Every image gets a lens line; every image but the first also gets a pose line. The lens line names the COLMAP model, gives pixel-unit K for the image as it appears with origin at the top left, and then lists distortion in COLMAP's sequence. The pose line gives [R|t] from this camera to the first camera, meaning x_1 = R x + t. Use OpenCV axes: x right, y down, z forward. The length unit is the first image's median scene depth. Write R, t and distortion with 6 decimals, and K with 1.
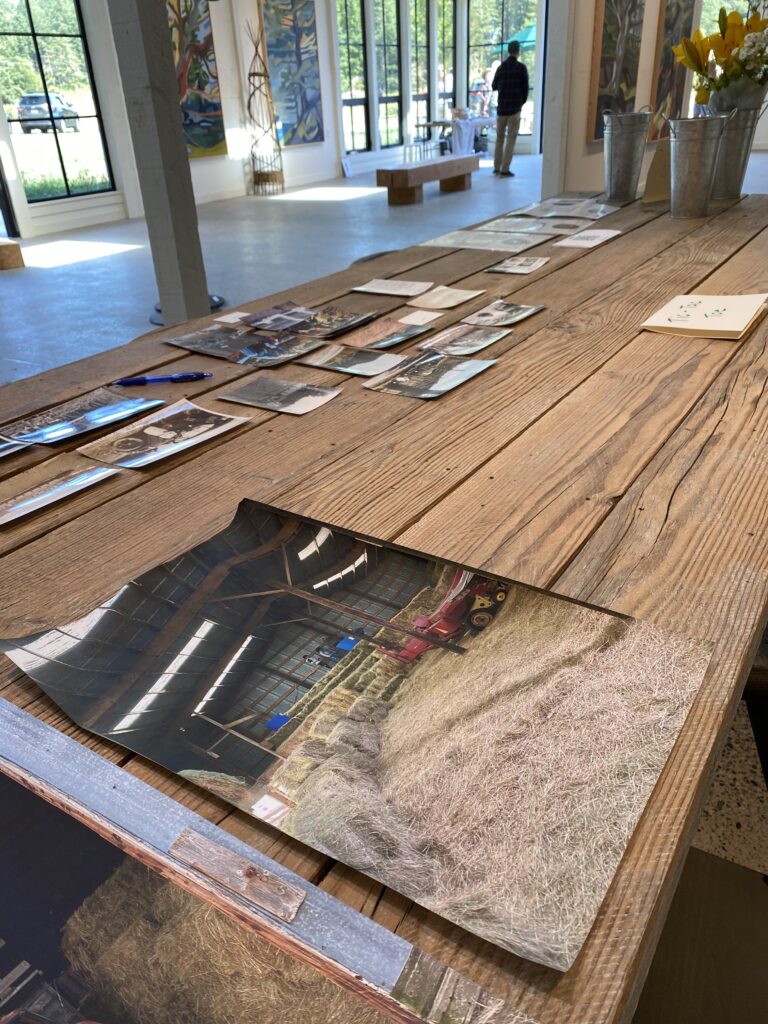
lens RADIAL K [[789.2, 0, 384.0], [0, 789.2, 512.0], [0, 0, 1]] dist [0.014773, 0.000749]
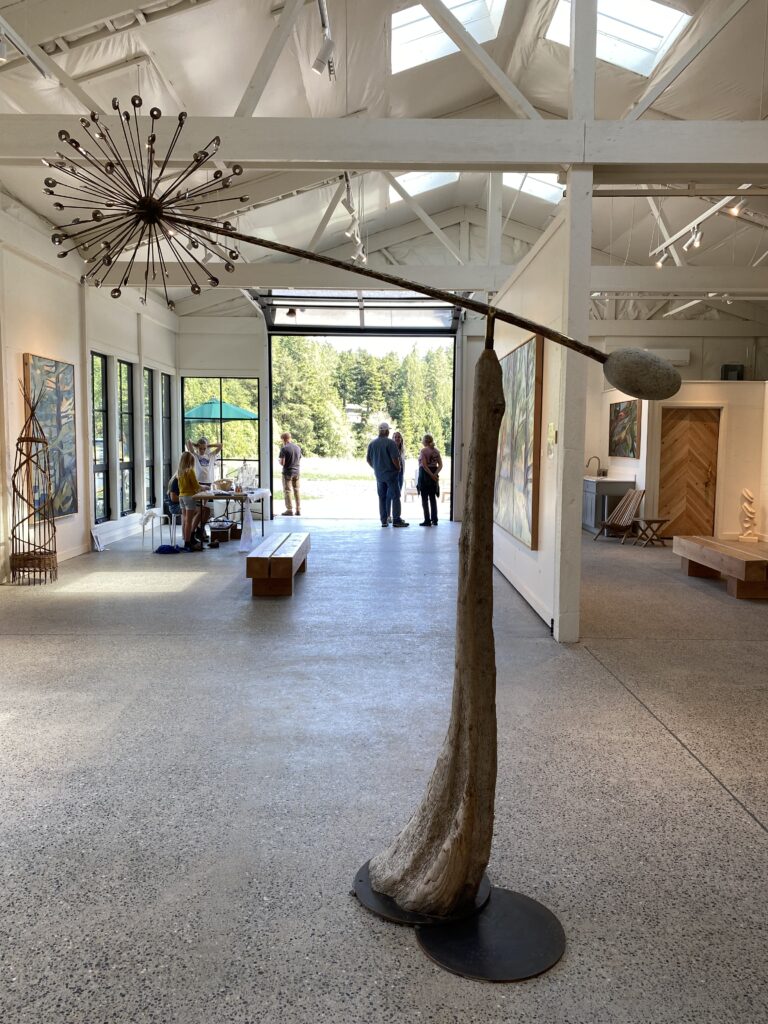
lens RADIAL K [[789.2, 0, 384.0], [0, 789.2, 512.0], [0, 0, 1]] dist [0.014773, 0.000749]
pose [[0.857062, 0.007477, 0.515159, -1.109153], [0.197633, 0.918633, -0.342131, -0.652254], [-0.475801, 0.395040, 0.785848, 1.083364]]
